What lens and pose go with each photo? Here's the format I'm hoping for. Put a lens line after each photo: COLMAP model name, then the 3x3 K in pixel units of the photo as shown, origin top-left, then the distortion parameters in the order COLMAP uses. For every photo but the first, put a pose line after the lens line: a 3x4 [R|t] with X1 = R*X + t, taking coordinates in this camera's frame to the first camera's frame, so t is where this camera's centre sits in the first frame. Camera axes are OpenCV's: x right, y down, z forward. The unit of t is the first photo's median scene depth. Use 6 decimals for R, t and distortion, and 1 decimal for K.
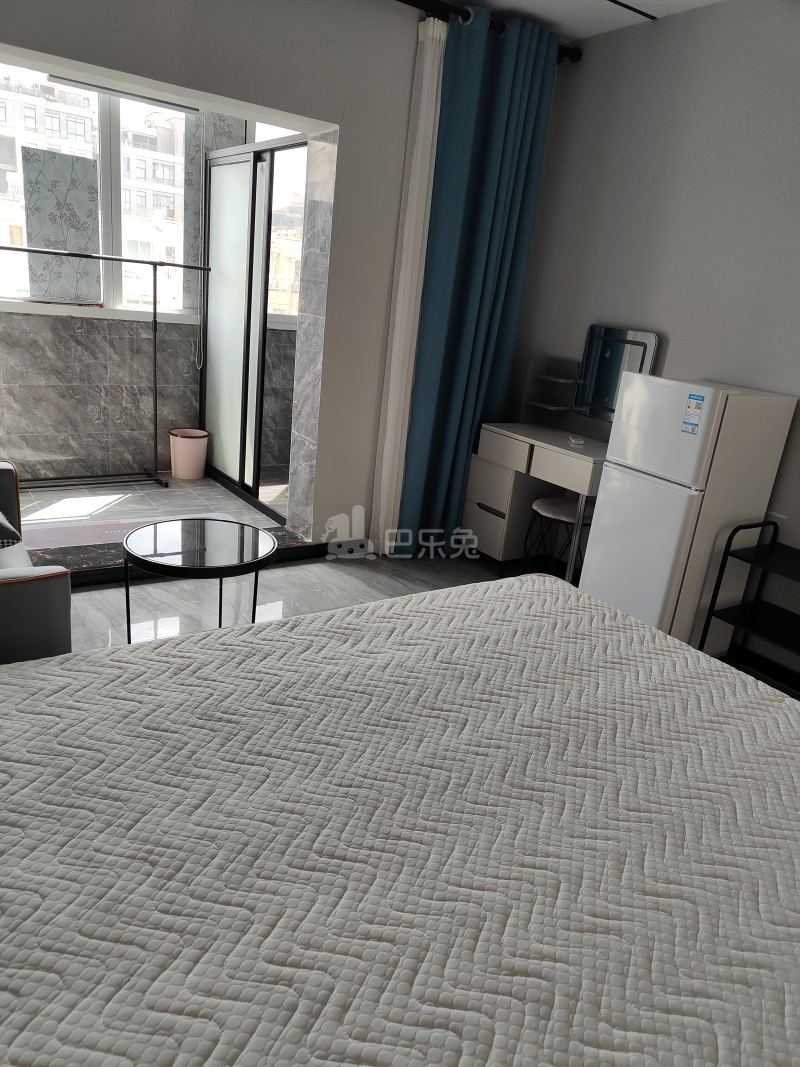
lens RADIAL K [[741.2, 0, 397.2], [0, 741.2, 539.6], [0, 0, 1]] dist [-0.007454, -0.001334]
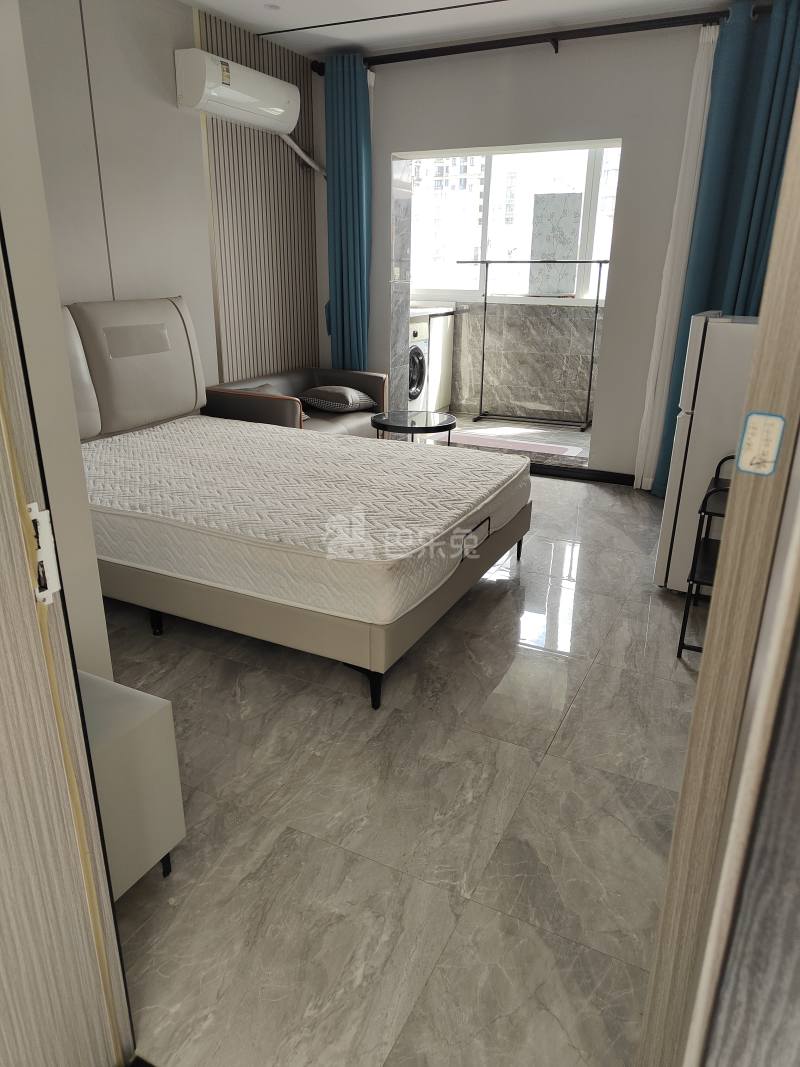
lens RADIAL K [[741.2, 0, 397.2], [0, 741.2, 539.6], [0, 0, 1]] dist [-0.007454, -0.001334]
pose [[0.480720, 0.204763, -0.852631, 0.734525], [-0.239482, 0.966045, 0.096978, 0.069732], [0.843538, 0.157571, 0.513435, 0.081009]]
